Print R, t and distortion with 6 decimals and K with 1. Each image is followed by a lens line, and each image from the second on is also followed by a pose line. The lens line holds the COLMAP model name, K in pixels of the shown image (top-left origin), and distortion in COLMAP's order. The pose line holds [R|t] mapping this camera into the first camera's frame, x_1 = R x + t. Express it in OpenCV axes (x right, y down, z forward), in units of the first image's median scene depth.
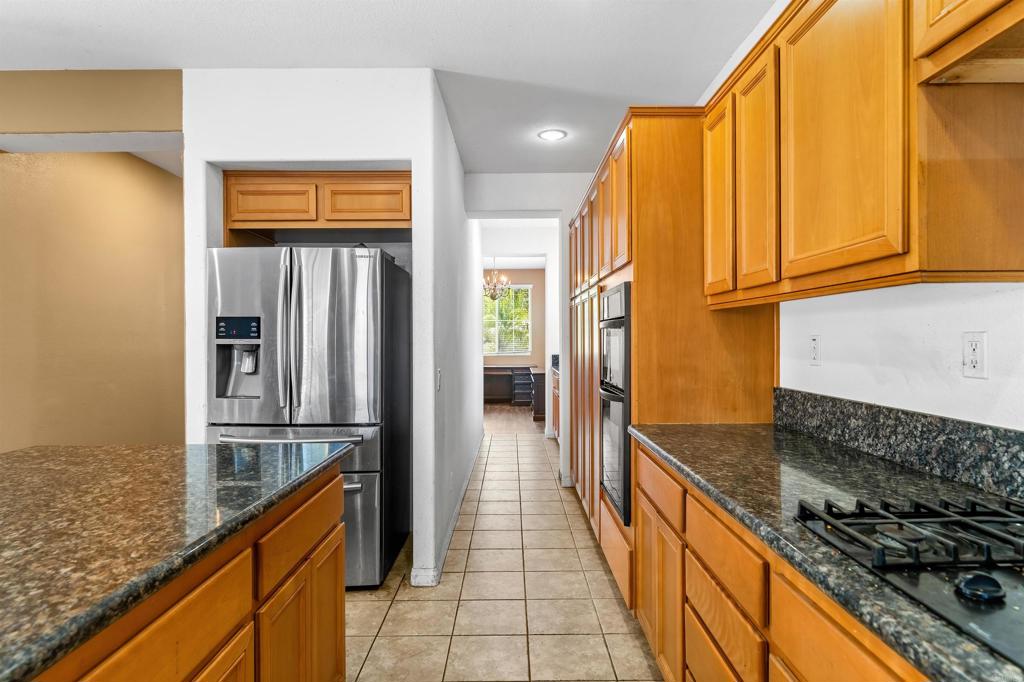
lens RADIAL K [[561.1, 0, 514.6], [0, 561.1, 338.1], [0, 0, 1]] dist [0.017447, 0.001026]
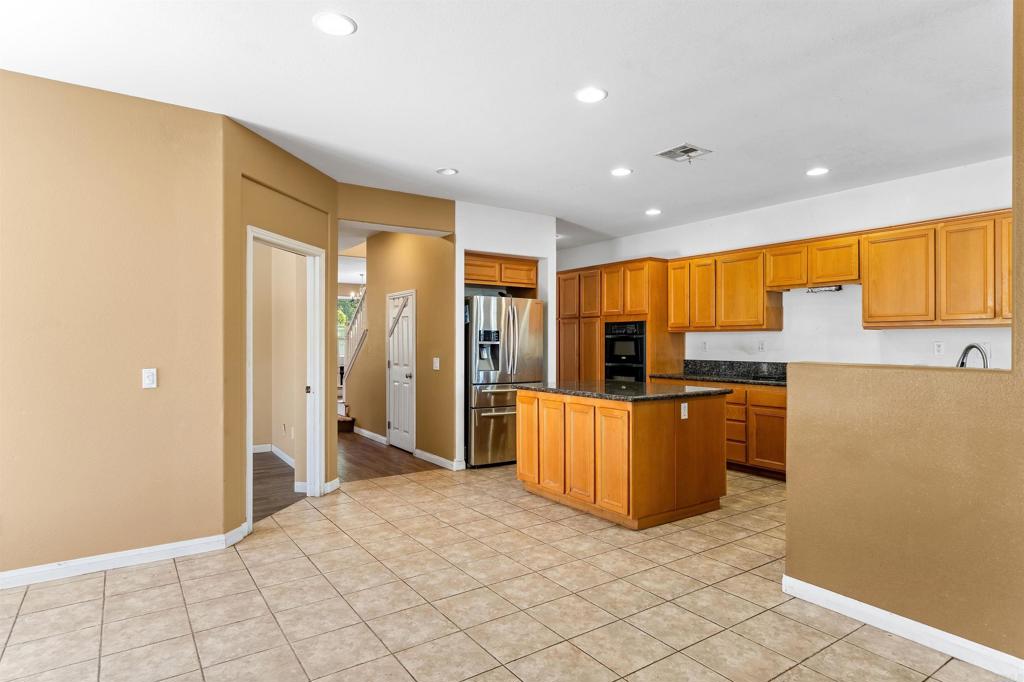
lens RADIAL K [[561.1, 0, 519.6], [0, 561.1, 340.8], [0, 0, 1]] dist [0.017447, 0.001026]
pose [[0.816818, 0.007393, 0.576848, -1.897567], [-0.006718, 0.999972, -0.003304, 0.006879], [-0.576856, -0.001177, 0.816845, -0.864326]]
